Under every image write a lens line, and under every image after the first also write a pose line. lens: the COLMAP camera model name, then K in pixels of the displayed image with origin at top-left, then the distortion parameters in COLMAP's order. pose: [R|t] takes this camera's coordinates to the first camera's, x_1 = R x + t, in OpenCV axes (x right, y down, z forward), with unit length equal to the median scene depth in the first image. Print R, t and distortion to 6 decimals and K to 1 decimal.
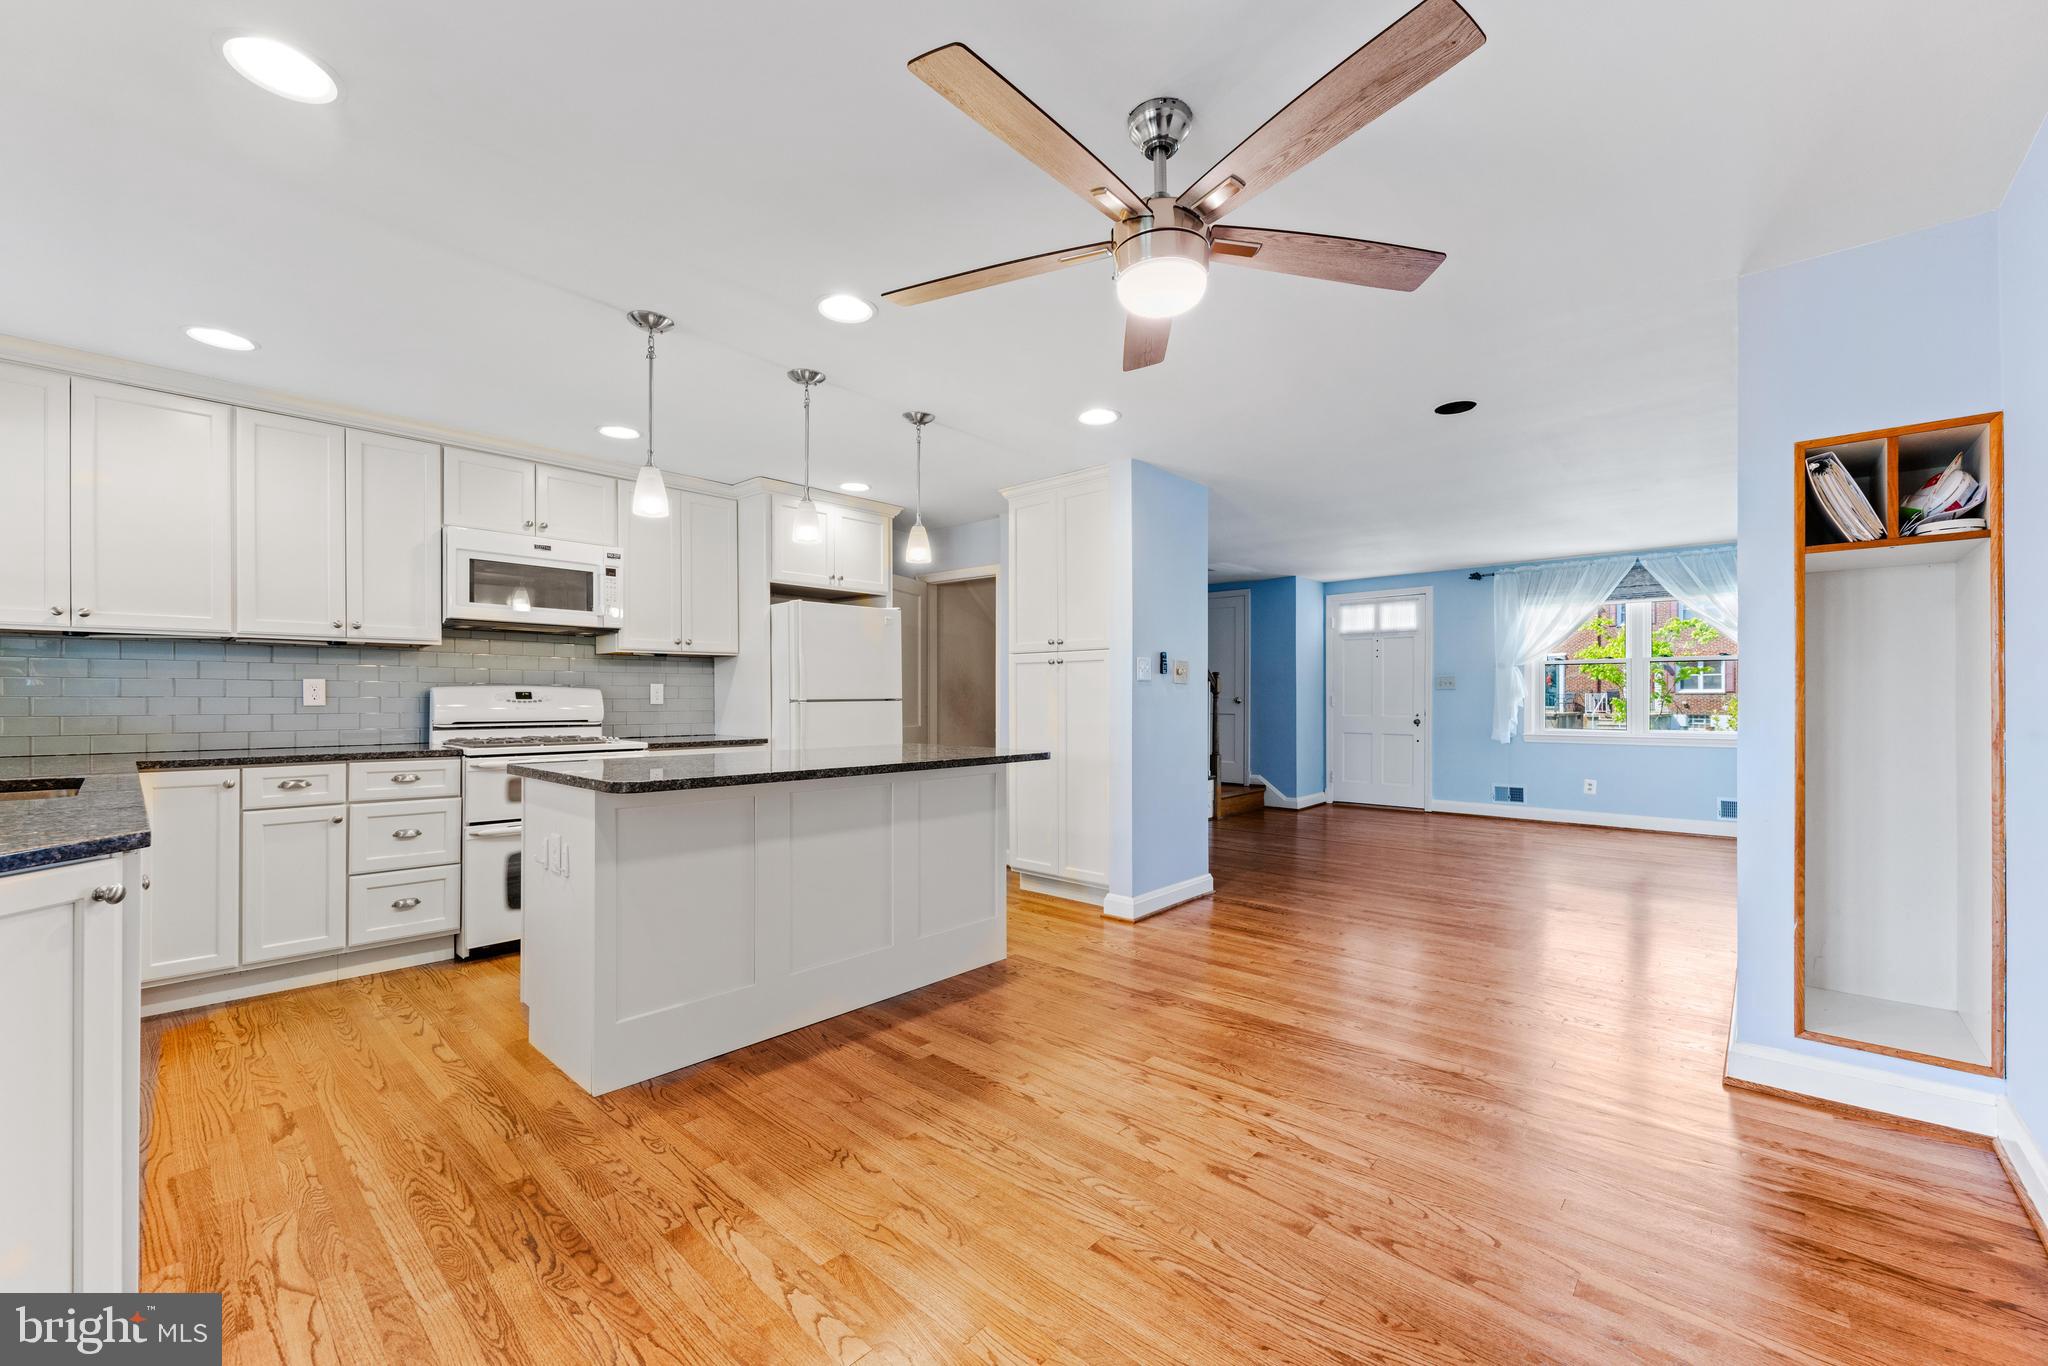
lens RADIAL K [[824.0, 0, 1027.8], [0, 824.0, 692.8], [0, 0, 1]] dist [-0.003682, -0.000317]
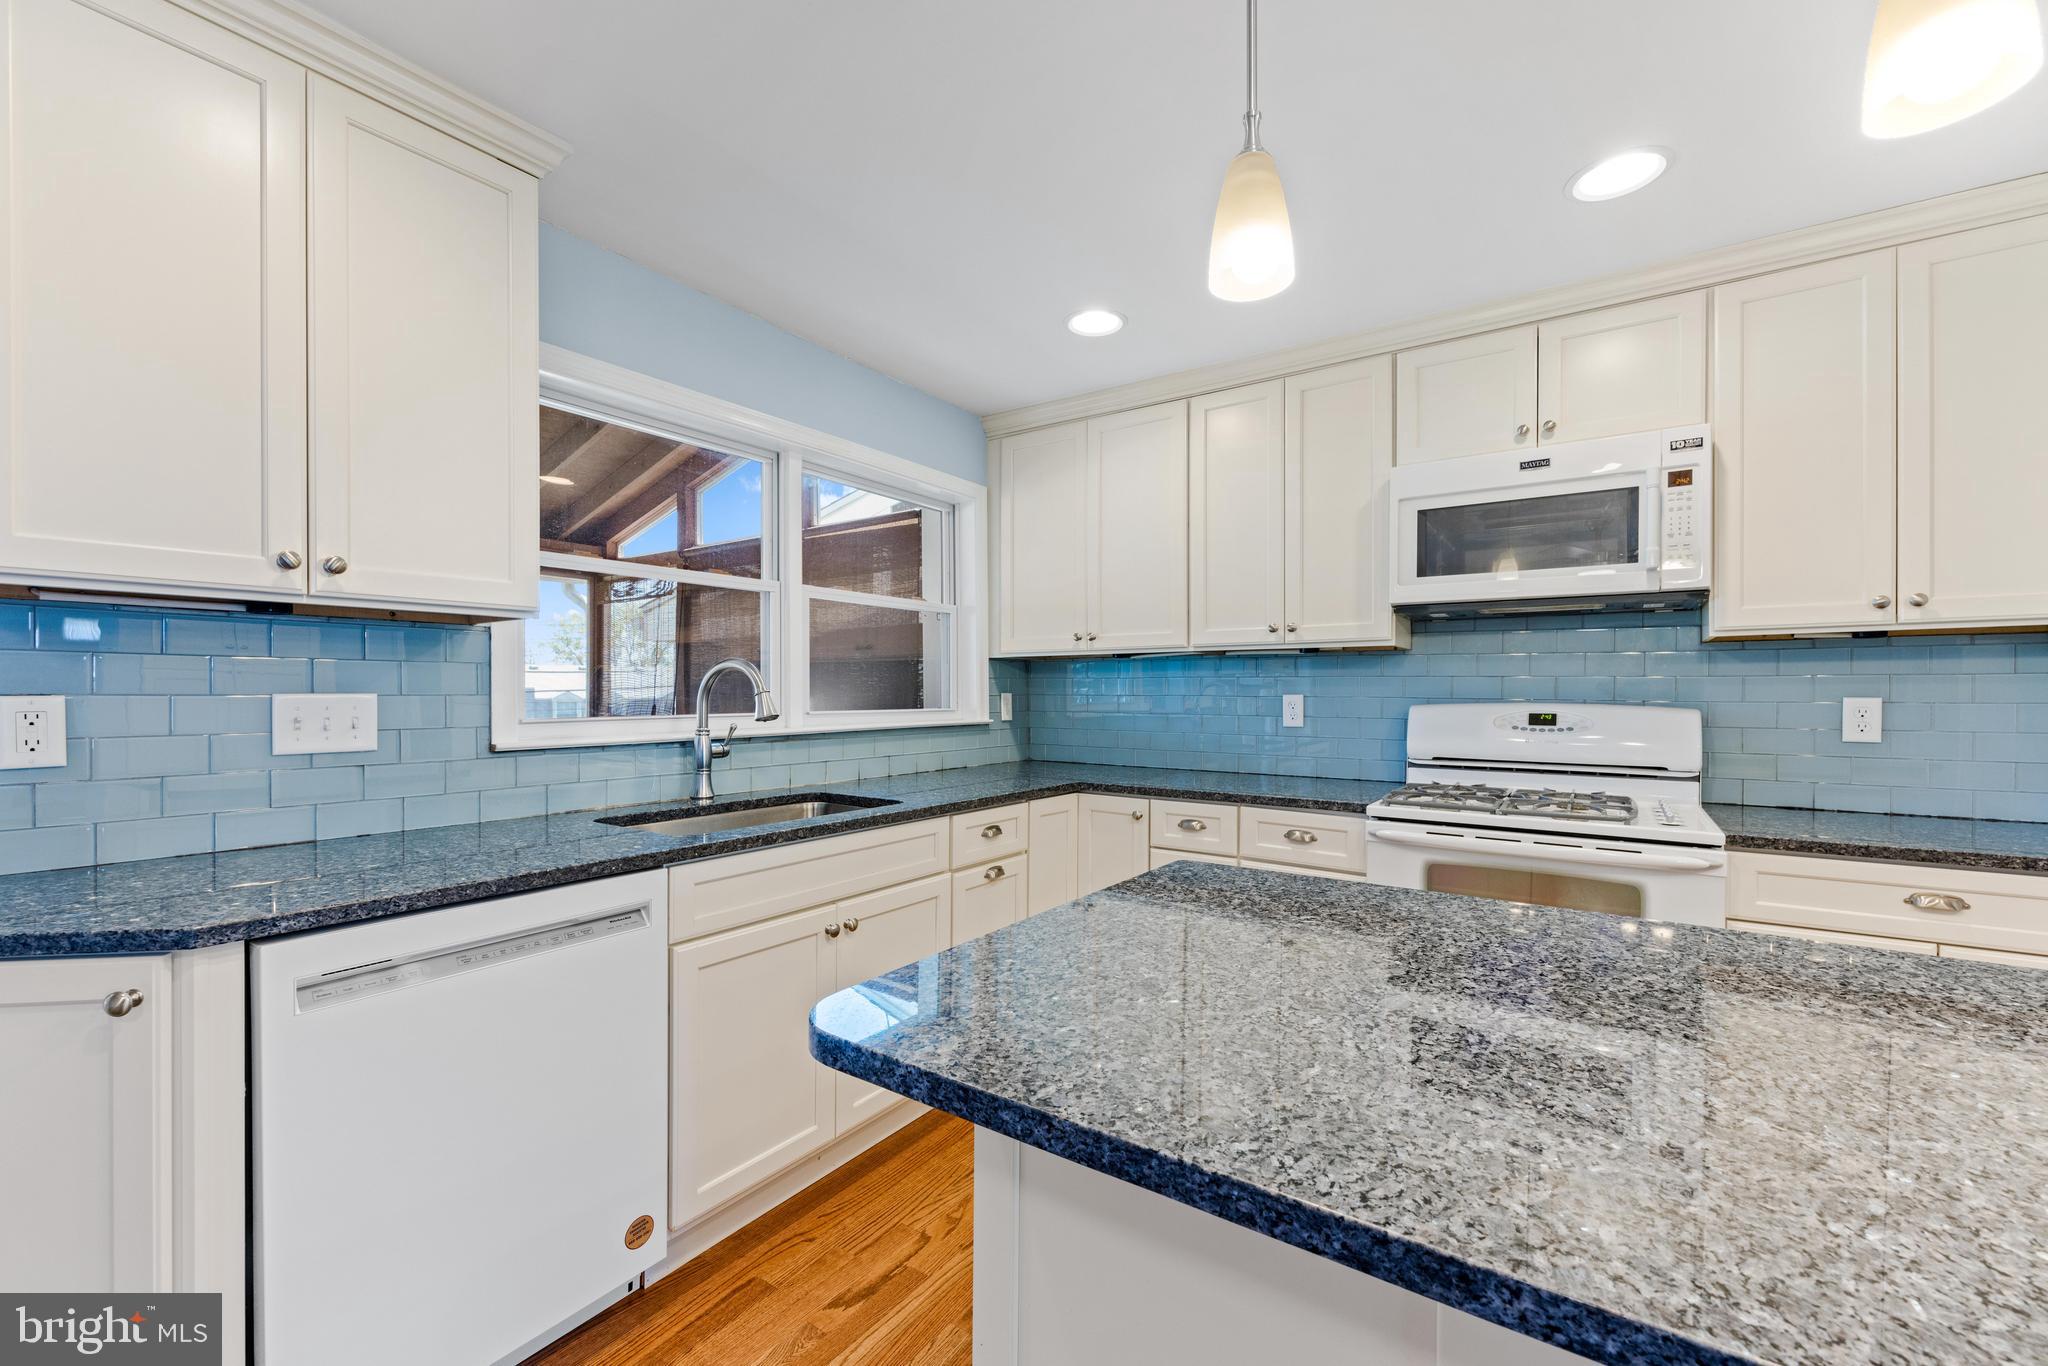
lens RADIAL K [[824.0, 0, 1030.7], [0, 824.0, 697.9], [0, 0, 1]] dist [-0.003682, -0.000317]
pose [[0.125633, 0.006546, -0.992055, -0.060868], [0.003011, 0.999971, 0.006980, -0.017869], [0.992072, -0.003864, 0.125609, 0.549168]]
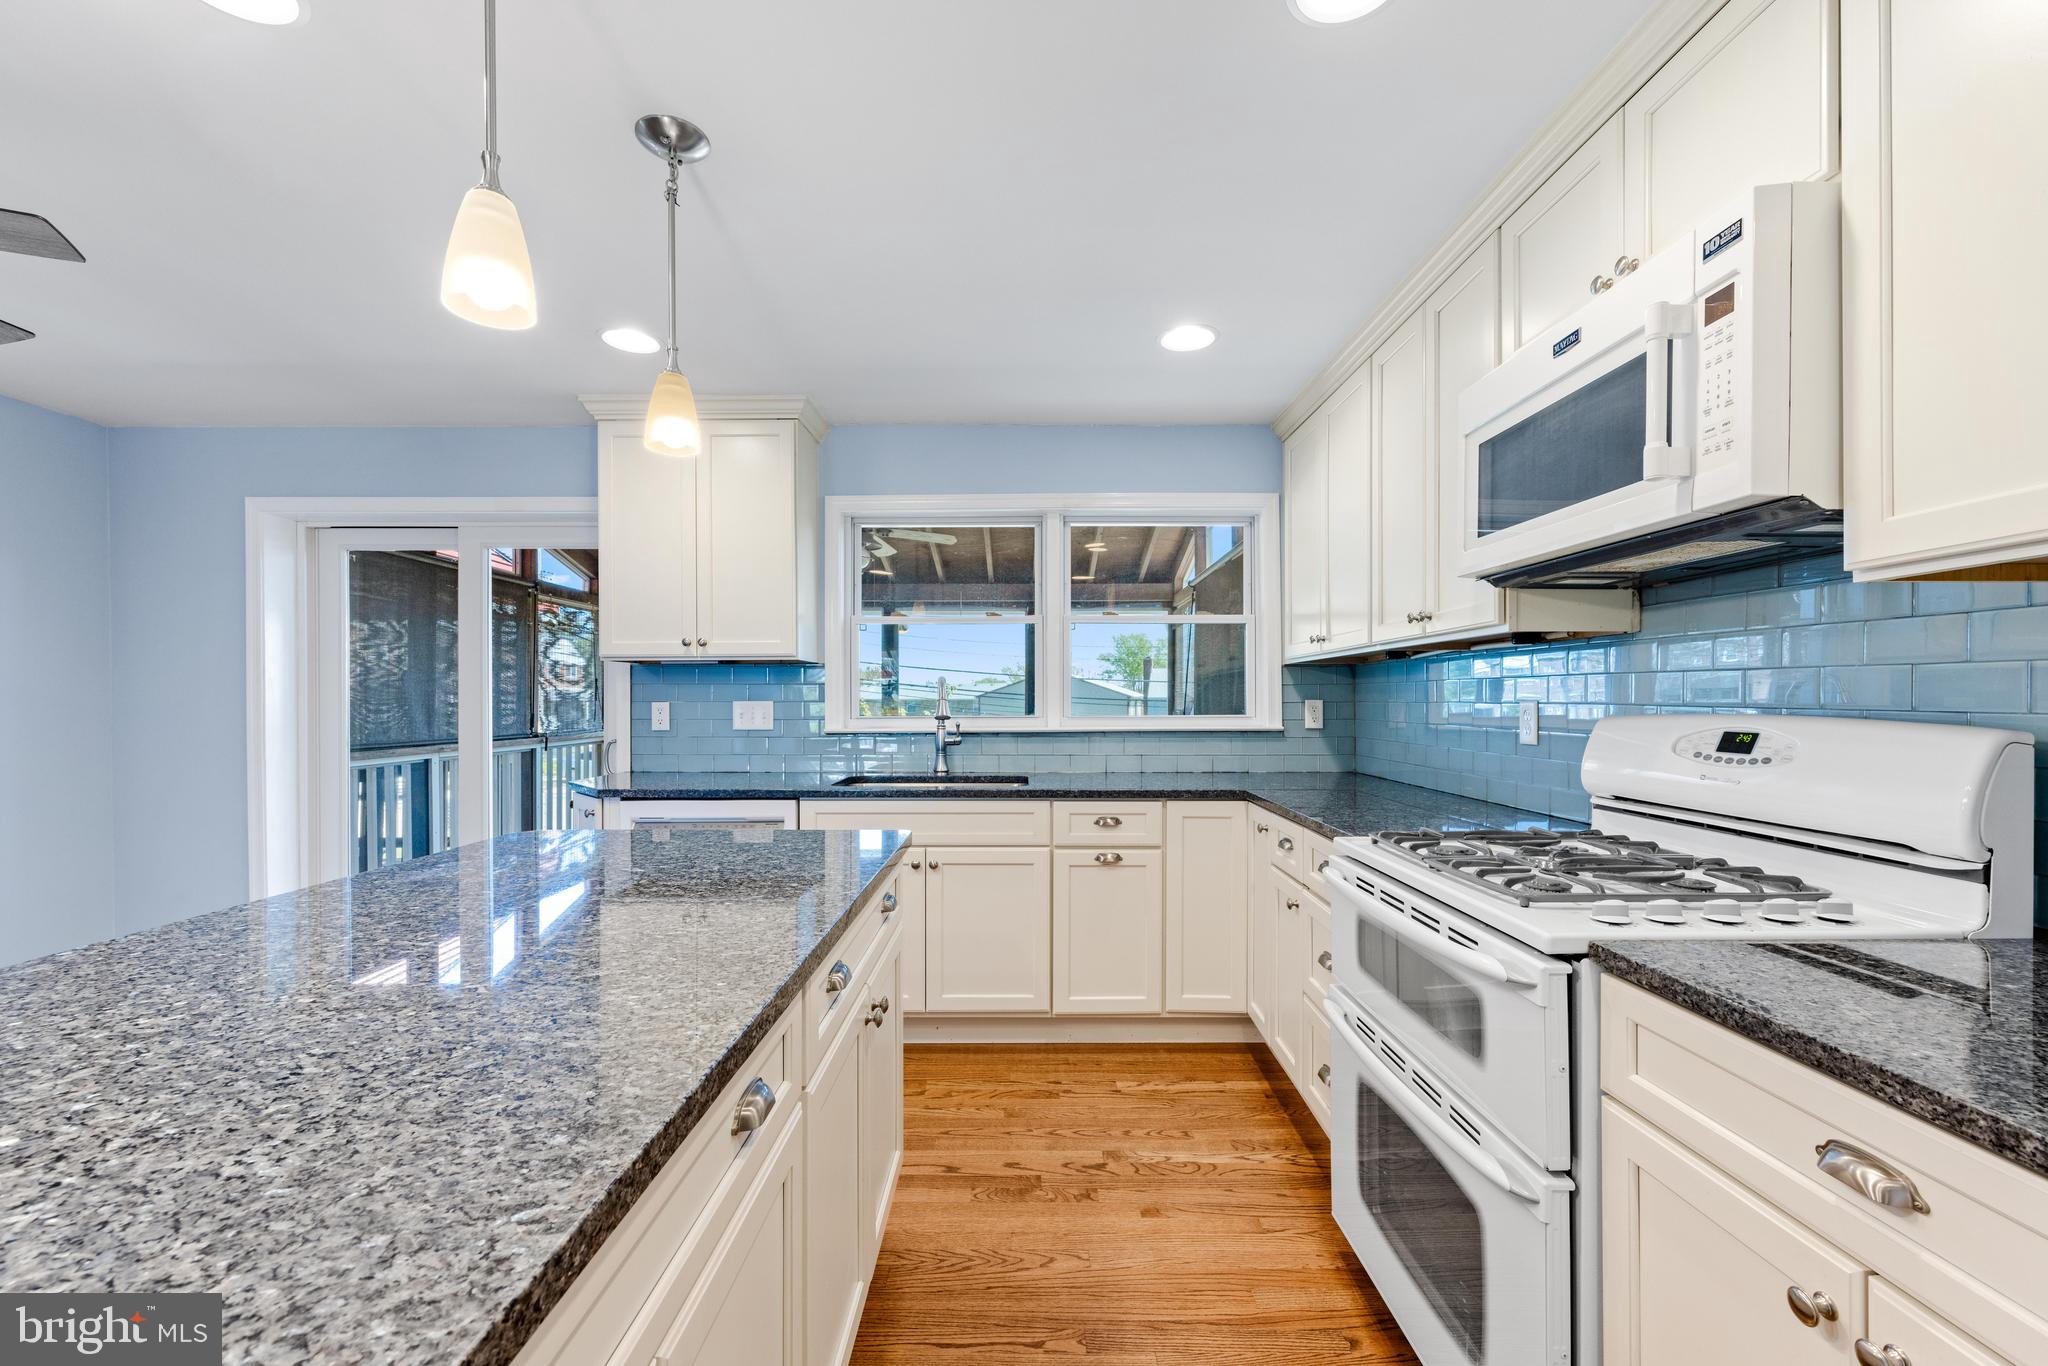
lens RADIAL K [[824.0, 0, 1027.2], [0, 824.0, 702.3], [0, 0, 1]] dist [-0.003682, -0.000317]
pose [[-0.742450, 0.003786, -0.669891, -0.152786], [0.005508, 0.999985, -0.000452, -0.015332], [0.669879, -0.004025, -0.742459, 1.052793]]
